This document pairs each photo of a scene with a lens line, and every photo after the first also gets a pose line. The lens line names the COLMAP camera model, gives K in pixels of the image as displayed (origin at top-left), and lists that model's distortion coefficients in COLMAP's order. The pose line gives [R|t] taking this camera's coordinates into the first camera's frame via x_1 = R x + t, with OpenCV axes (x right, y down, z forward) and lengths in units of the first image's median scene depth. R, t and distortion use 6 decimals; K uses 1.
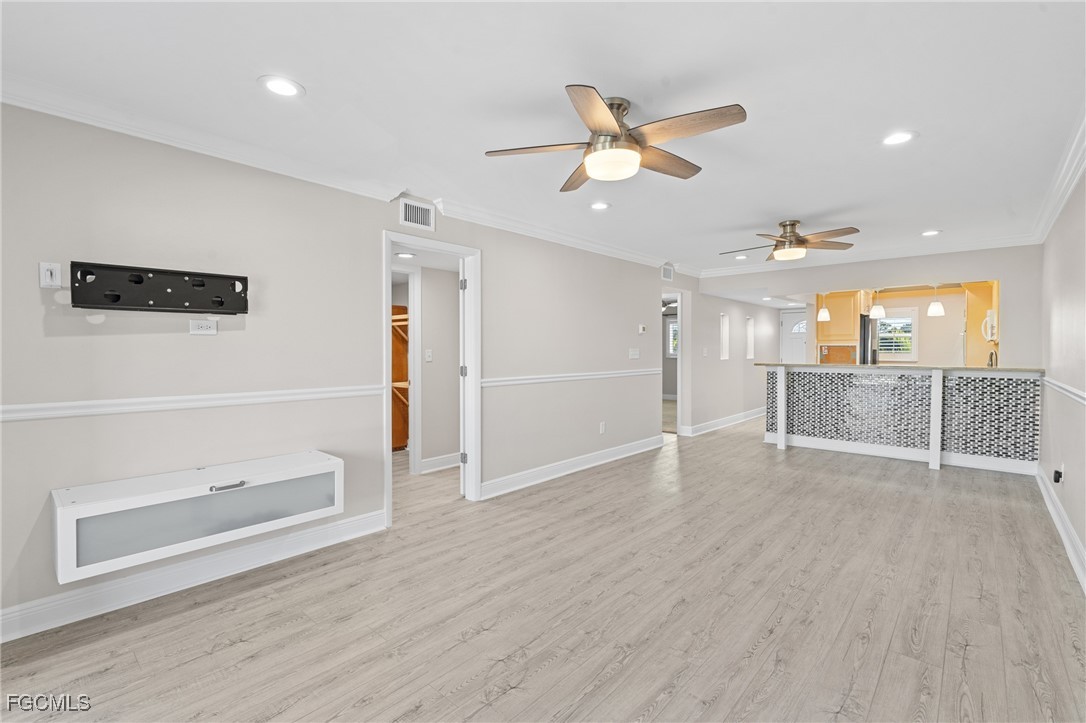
lens RADIAL K [[488.0, 0, 536.6], [0, 488.0, 358.0], [0, 0, 1]] dist [-0.002800, 0.001088]
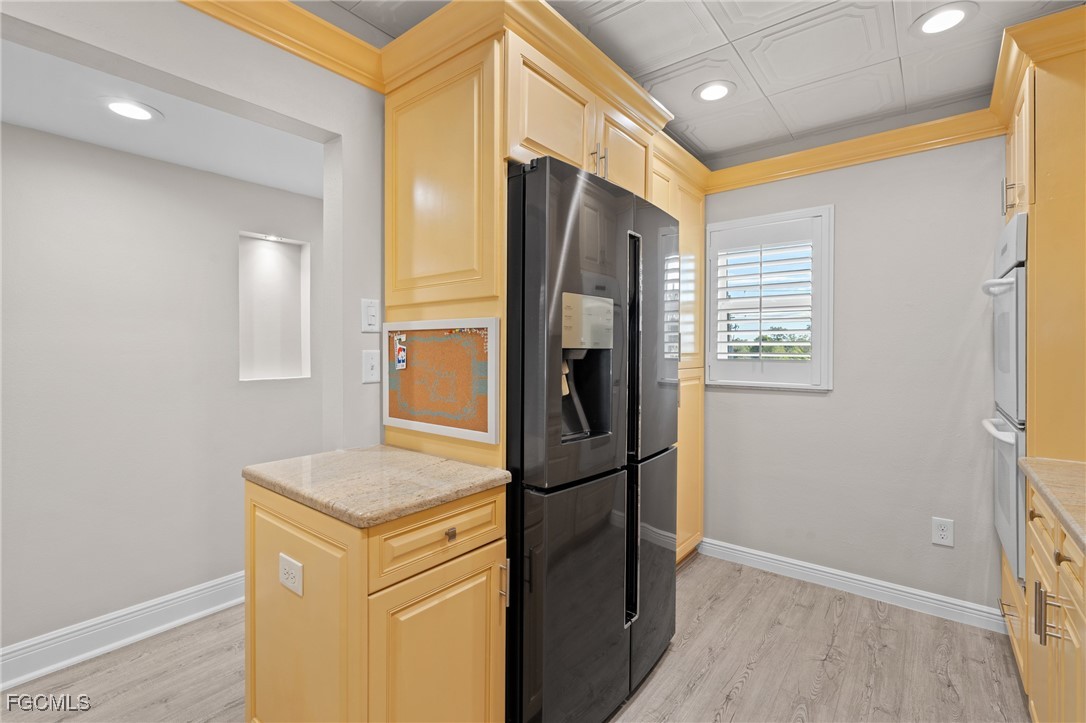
lens RADIAL K [[488.0, 0, 570.2], [0, 488.0, 350.3], [0, 0, 1]] dist [-0.002800, 0.001088]
pose [[0.995930, 0.002874, 0.090083, 1.462867], [-0.001600, 0.999898, -0.014205, -0.030815], [-0.090114, 0.014003, 0.995833, 1.762556]]
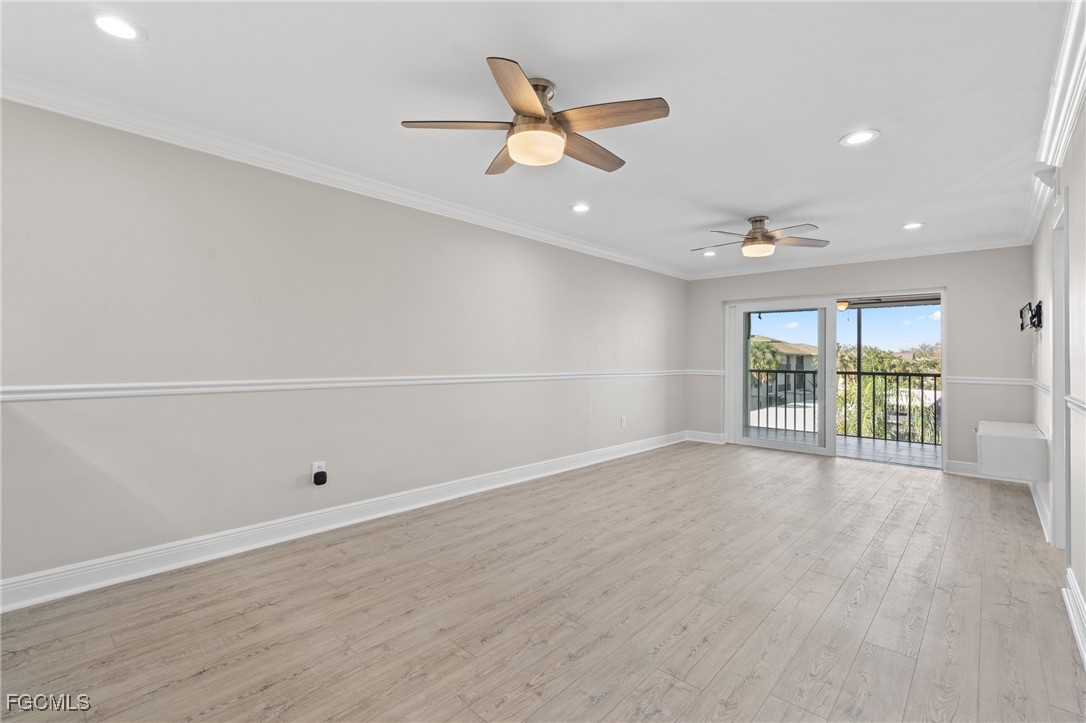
lens RADIAL K [[488.0, 0, 538.2], [0, 488.0, 357.1], [0, 0, 1]] dist [-0.002800, 0.001088]
pose [[-0.999849, -0.012298, 0.012268, 0.633004], [-0.012091, 0.999785, 0.016822, -0.006382], [-0.012472, 0.016671, -0.999783, 1.870252]]
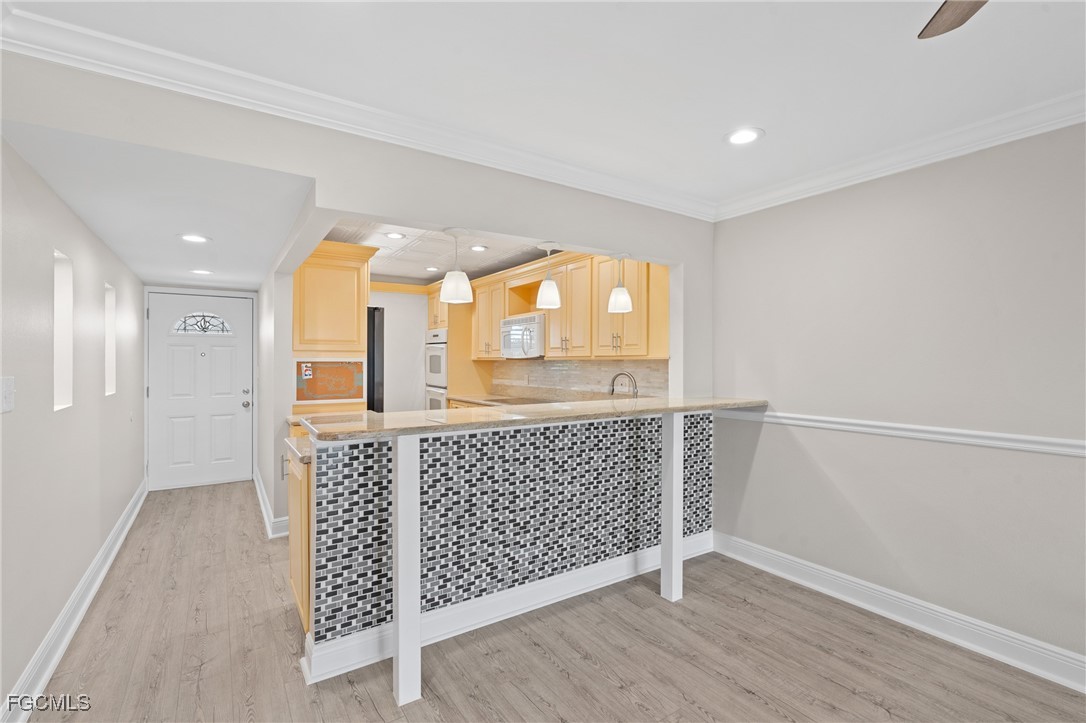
lens RADIAL K [[488.0, 0, 540.5], [0, 488.0, 358.1], [0, 0, 1]] dist [-0.002800, 0.001088]
pose [[0.247449, 0.004284, 0.968891, 0.386765], [0.016403, 0.999828, -0.008610, -0.047008], [-0.968762, 0.018024, 0.247337, 1.466814]]
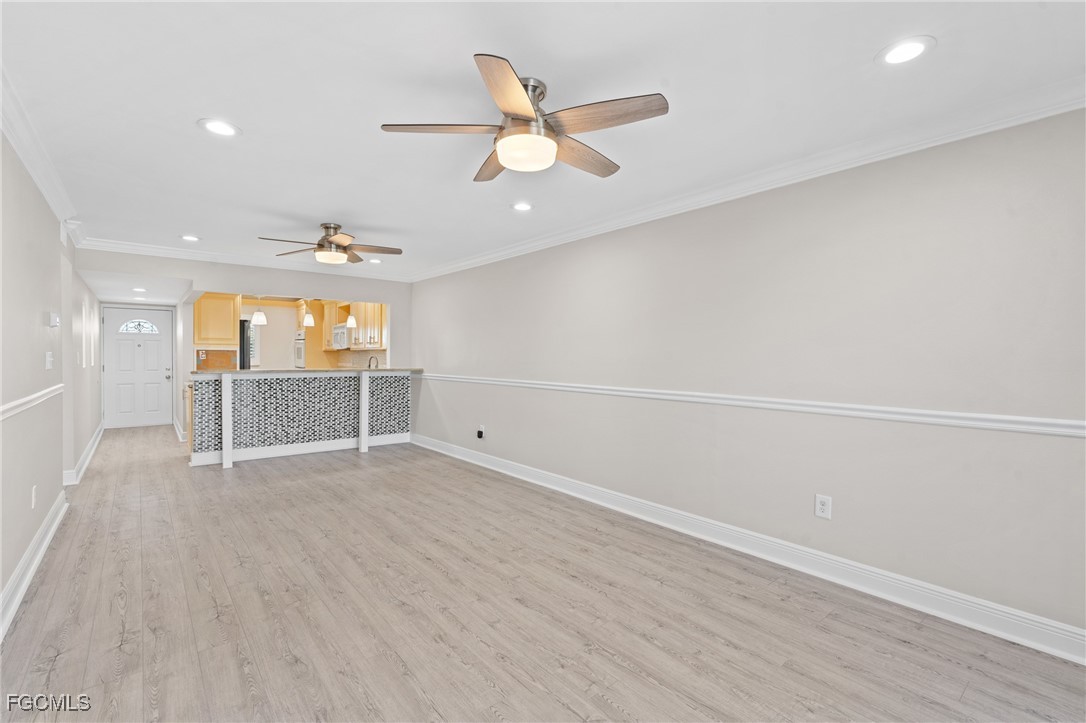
lens RADIAL K [[488.0, 0, 540.1], [0, 488.0, 361.0], [0, 0, 1]] dist [-0.002800, 0.001088]
pose [[0.146963, -0.009407, 0.989097, -0.489339], [0.011336, 0.999905, 0.007825, -0.010373], [-0.989077, 0.010063, 0.147055, 0.550260]]
